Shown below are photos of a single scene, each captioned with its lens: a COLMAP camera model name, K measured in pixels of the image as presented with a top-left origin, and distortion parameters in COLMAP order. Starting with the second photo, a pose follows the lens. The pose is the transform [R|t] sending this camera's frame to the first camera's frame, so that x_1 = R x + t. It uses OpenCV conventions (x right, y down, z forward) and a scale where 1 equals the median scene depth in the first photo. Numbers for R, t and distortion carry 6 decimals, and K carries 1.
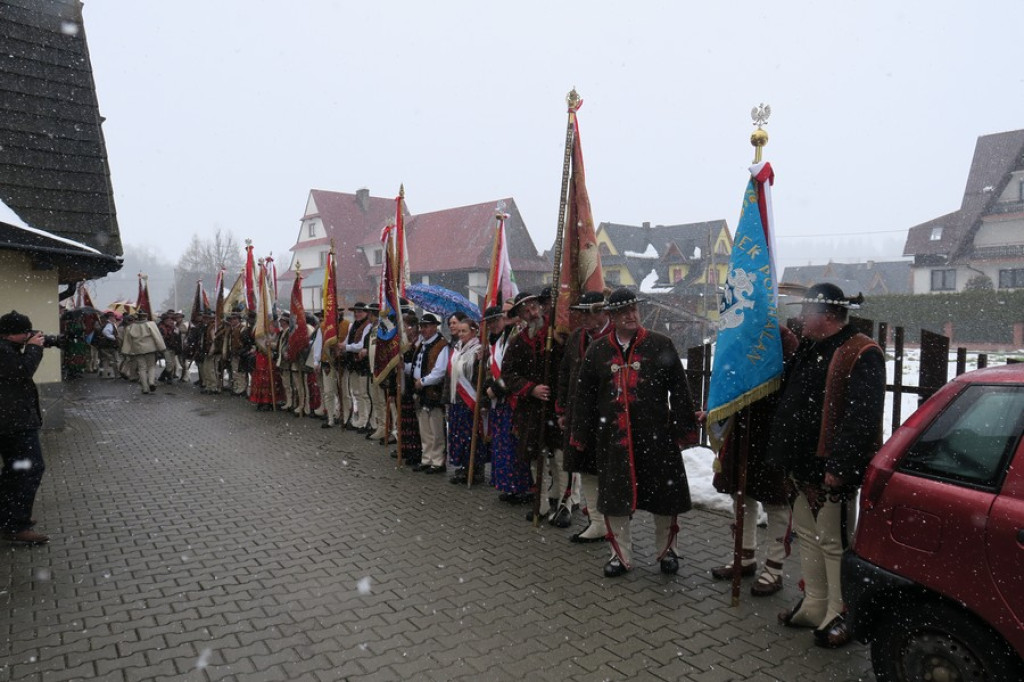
lens RADIAL K [[712.4, 0, 514.5], [0, 712.4, 348.2], [0, 0, 1]] dist [-0.011928, 0.010528]
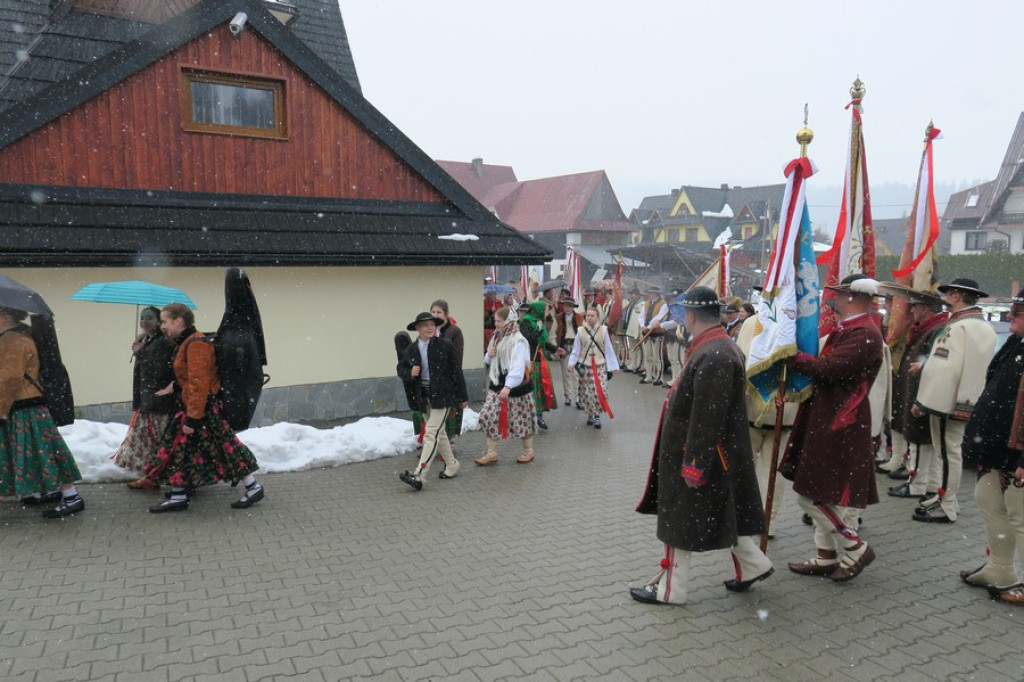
lens RADIAL K [[712.4, 0, 518.1], [0, 712.4, 348.2], [0, 0, 1]] dist [-0.011928, 0.010528]
pose [[0.991860, 0.021147, -0.125565, 0.008612], [-0.011103, 0.996720, 0.080160, -0.004869], [0.126849, -0.078113, 0.988842, -0.189928]]
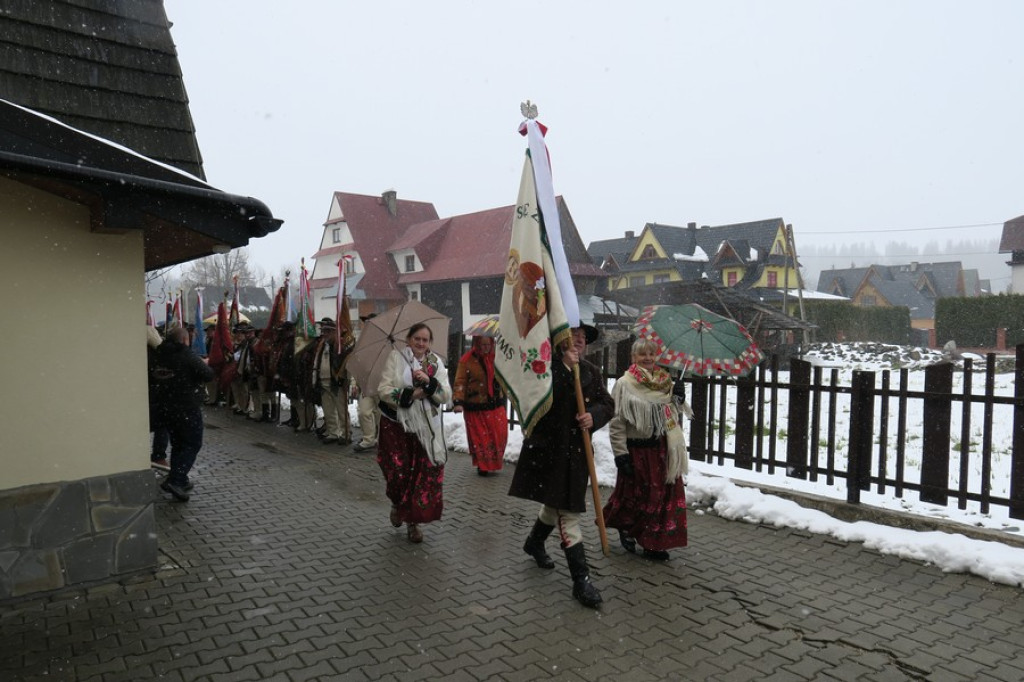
lens RADIAL K [[712.4, 0, 512.2], [0, 712.4, 344.2], [0, 0, 1]] dist [-0.011928, 0.010528]
pose [[0.999903, -0.013845, -0.001357, -0.056168], [0.013817, 0.999726, -0.018906, -0.003647], [0.001618, 0.018885, 0.999820, 0.075525]]
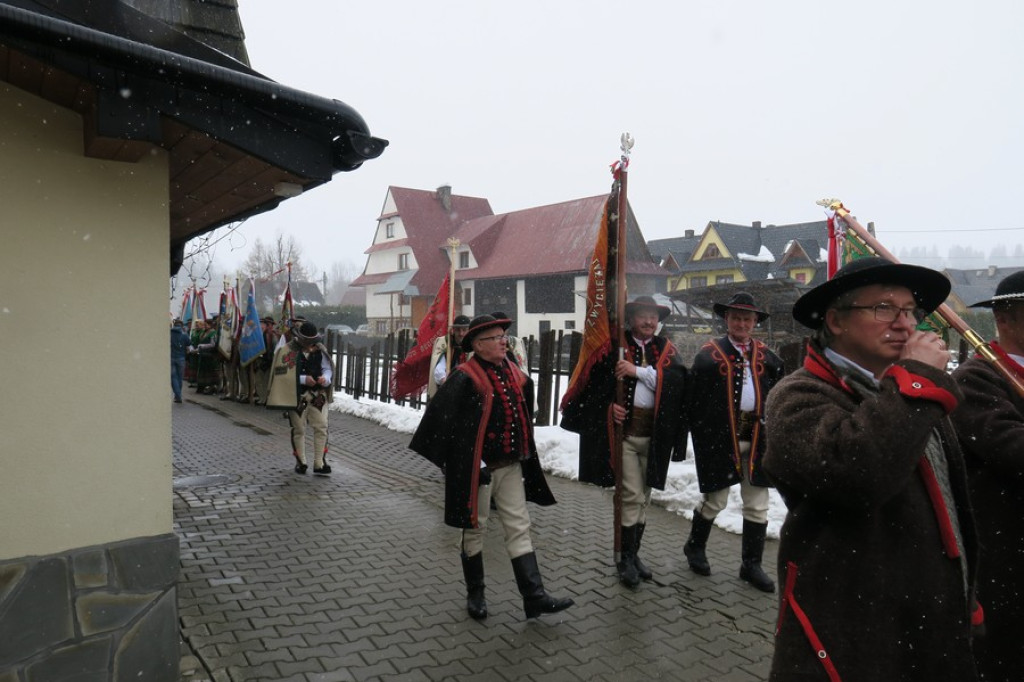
lens RADIAL K [[712.4, 0, 513.9], [0, 712.4, 346.5], [0, 0, 1]] dist [-0.011928, 0.010528]
pose [[0.997969, 0.006927, -0.063316, -0.067055], [-0.007907, 0.999853, -0.015234, -0.004350], [0.063201, 0.015703, 0.997877, 0.100501]]
